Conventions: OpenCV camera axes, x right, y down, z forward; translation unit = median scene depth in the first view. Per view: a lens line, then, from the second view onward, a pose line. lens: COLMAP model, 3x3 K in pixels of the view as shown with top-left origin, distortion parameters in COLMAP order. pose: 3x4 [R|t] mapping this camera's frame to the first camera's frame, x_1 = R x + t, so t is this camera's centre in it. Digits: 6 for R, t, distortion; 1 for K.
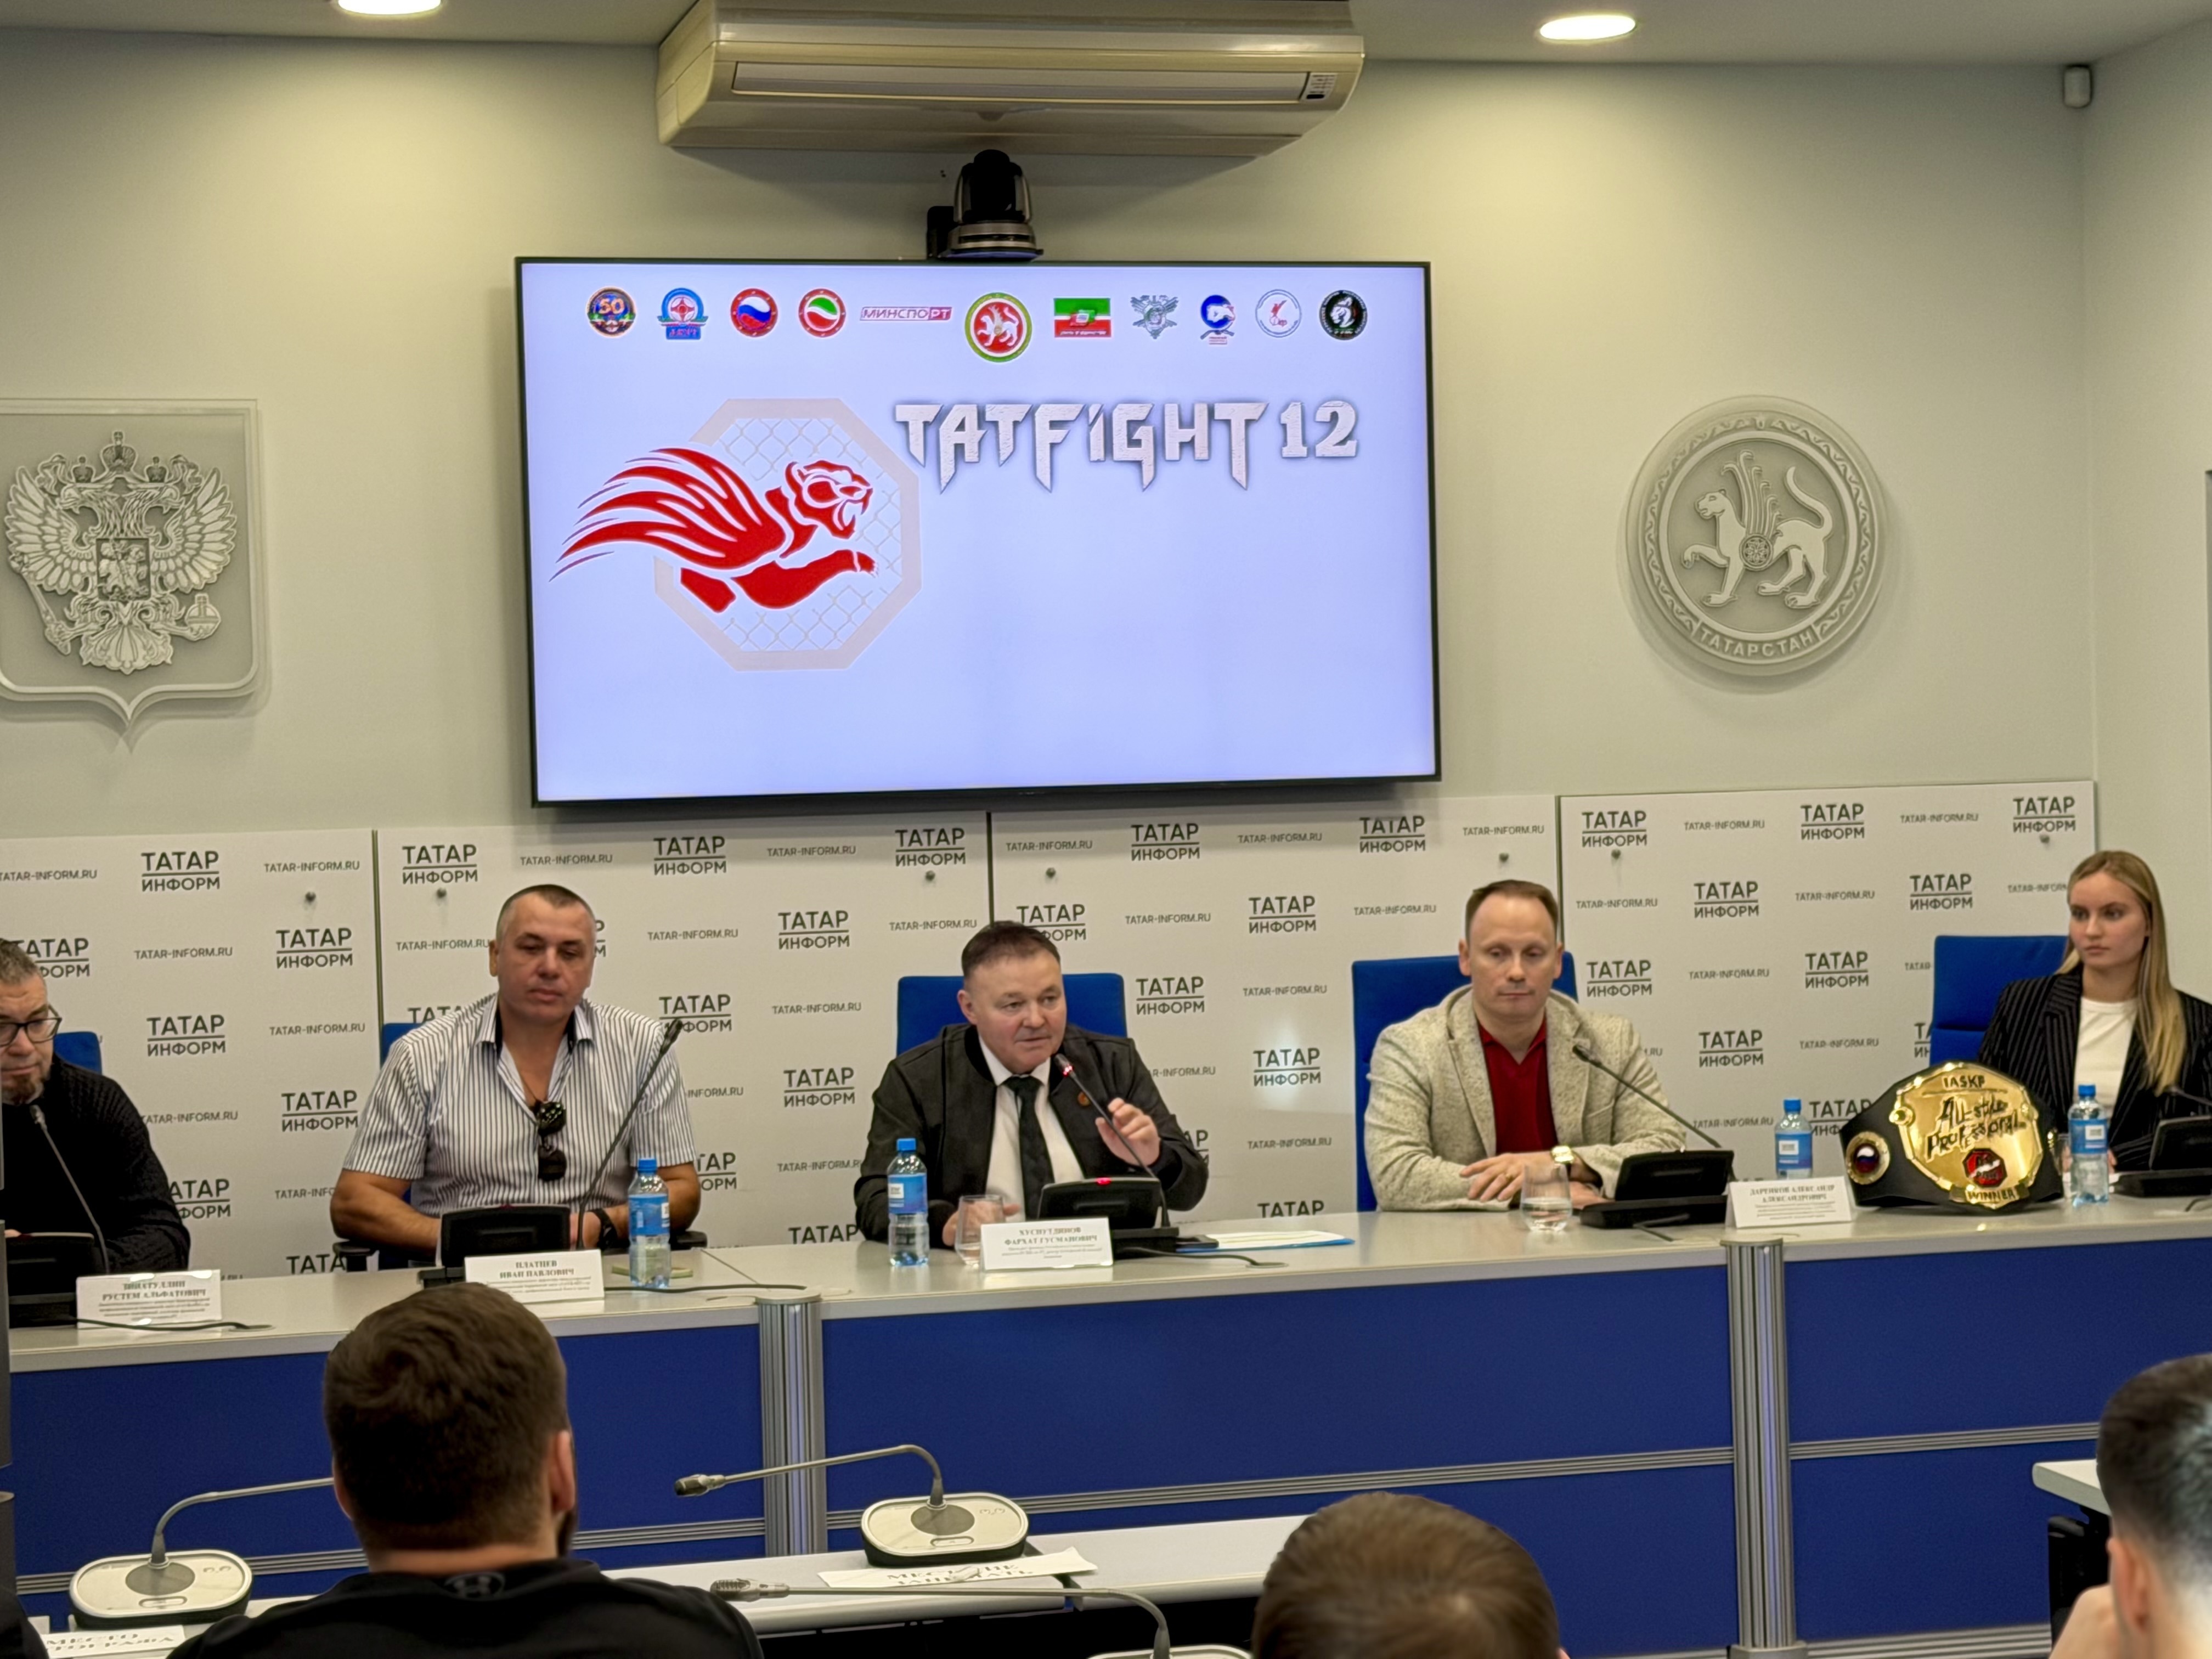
lens RADIAL K [[4219.6, 0, 1106.0], [0, 4219.6, 829.5], [0, 0, 1]] dist [0.151307, 0.192837]
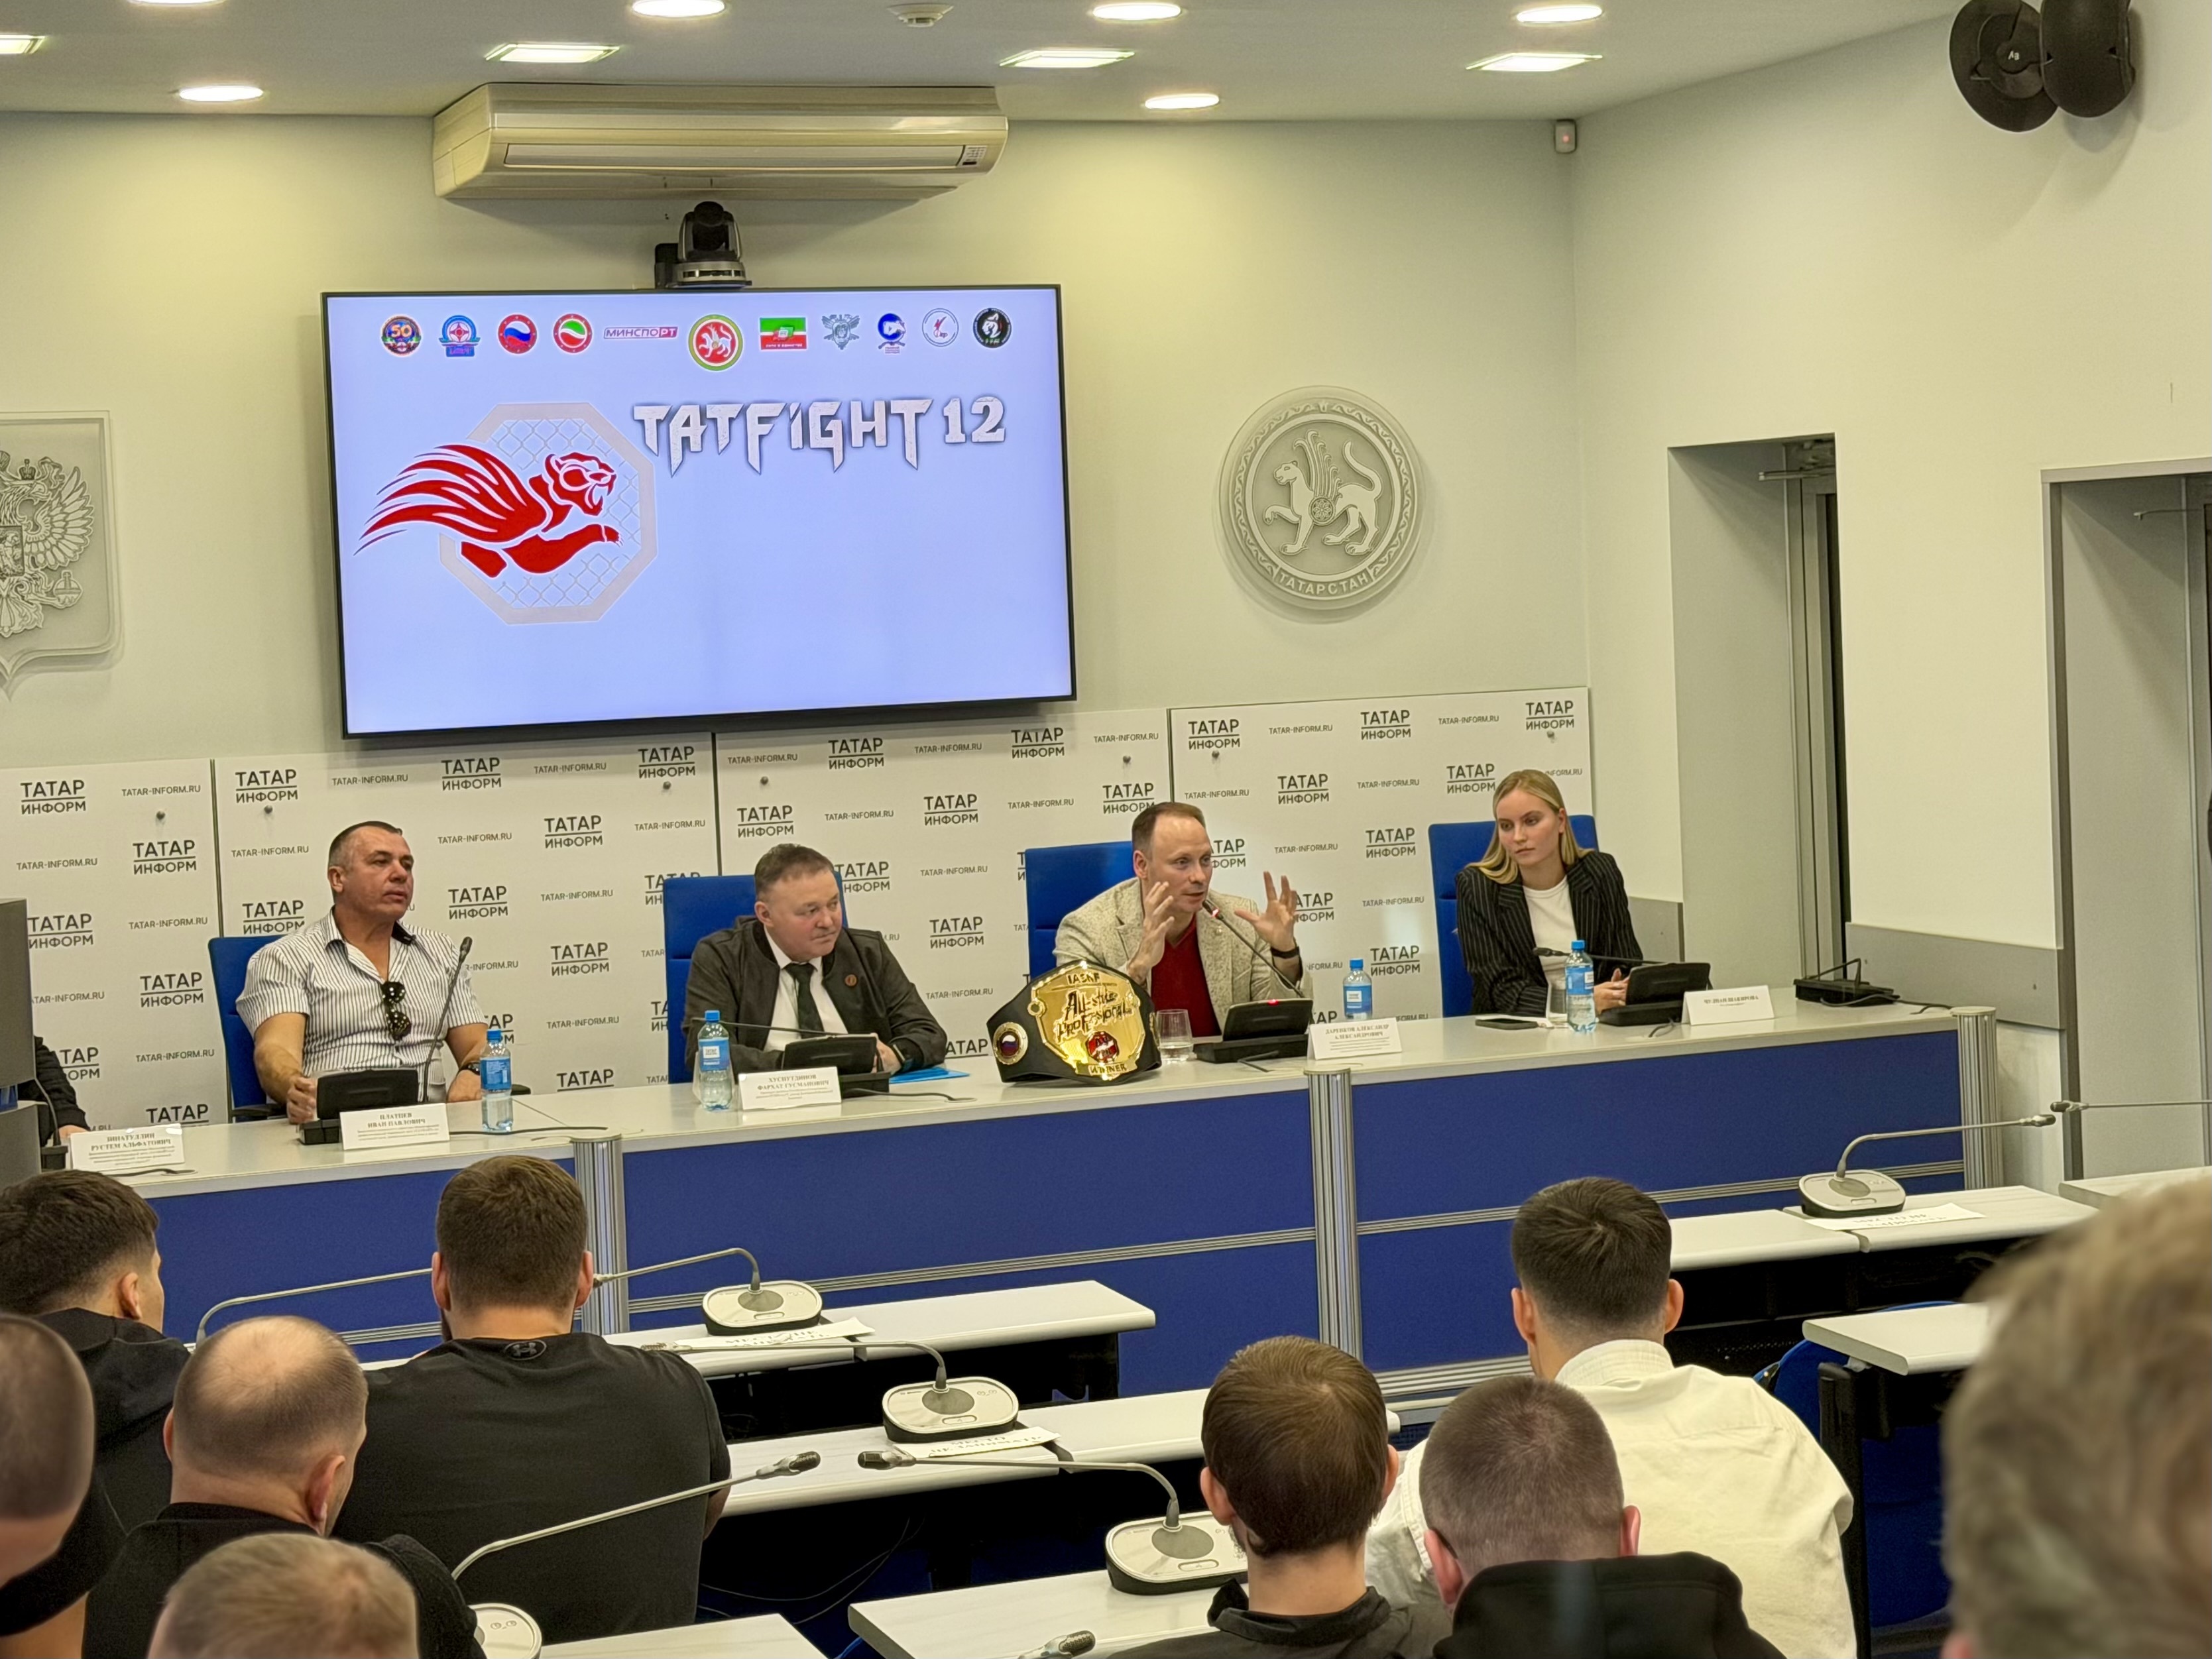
lens RADIAL K [[3996.2, 0, 1099.8], [0, 3996.2, 703.3], [0, 0, 1]] dist [0.155651, 0.133650]
pose [[0.995165, -0.016443, 0.096827, -0.029087], [0.015042, 0.999772, 0.015184, -0.029495], [-0.097054, -0.013654, 0.995185, -0.181890]]
